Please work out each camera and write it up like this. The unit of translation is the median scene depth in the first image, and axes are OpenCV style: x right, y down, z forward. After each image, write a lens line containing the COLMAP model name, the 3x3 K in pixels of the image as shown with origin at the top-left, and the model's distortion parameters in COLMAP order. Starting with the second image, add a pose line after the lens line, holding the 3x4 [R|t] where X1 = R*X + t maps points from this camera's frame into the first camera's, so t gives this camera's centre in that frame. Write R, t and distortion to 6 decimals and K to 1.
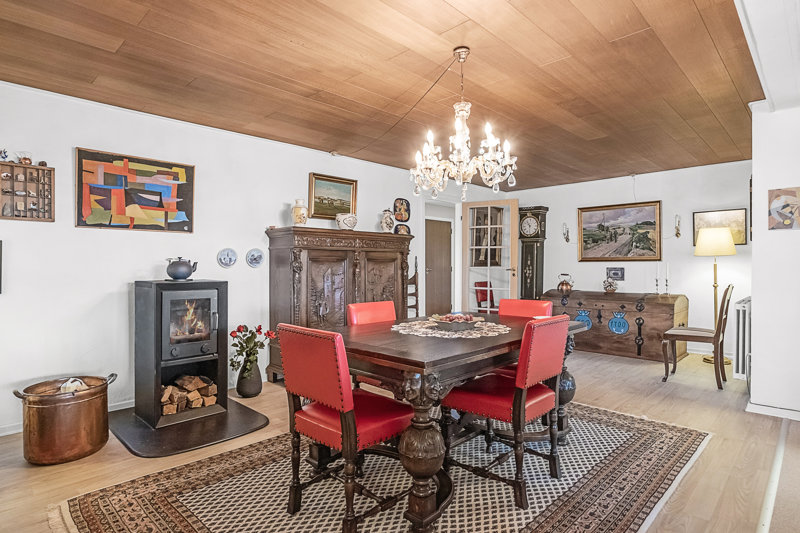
lens RADIAL K [[438.2, 0, 400.0], [0, 438.2, 266.5], [0, 0, 1]] dist [-0.000806, -0.000168]
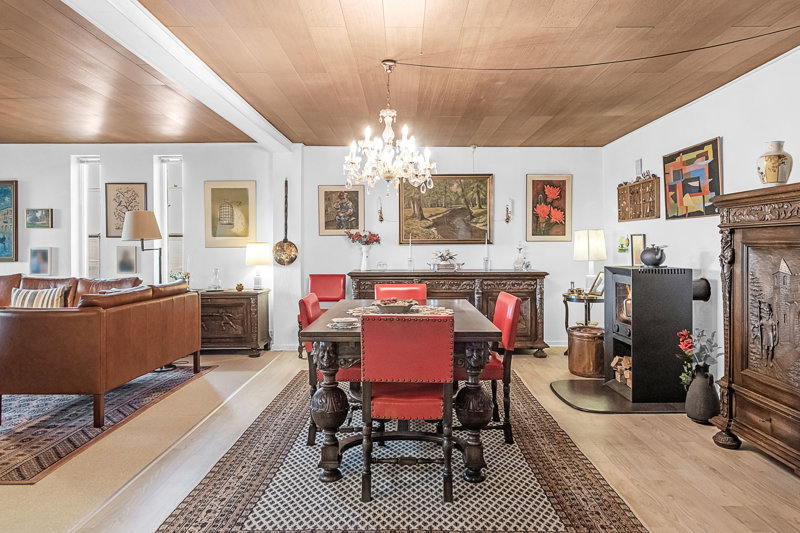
lens RADIAL K [[516.9, 0, 401.5], [0, 516.9, 242.5], [0, 0, 1]] dist [0.001677, 0.001109]
pose [[-0.723266, -0.004765, -0.690553, 0.741726], [0.000814, 0.999970, -0.007752, -0.016864], [0.690569, -0.006169, -0.723240, 1.424333]]
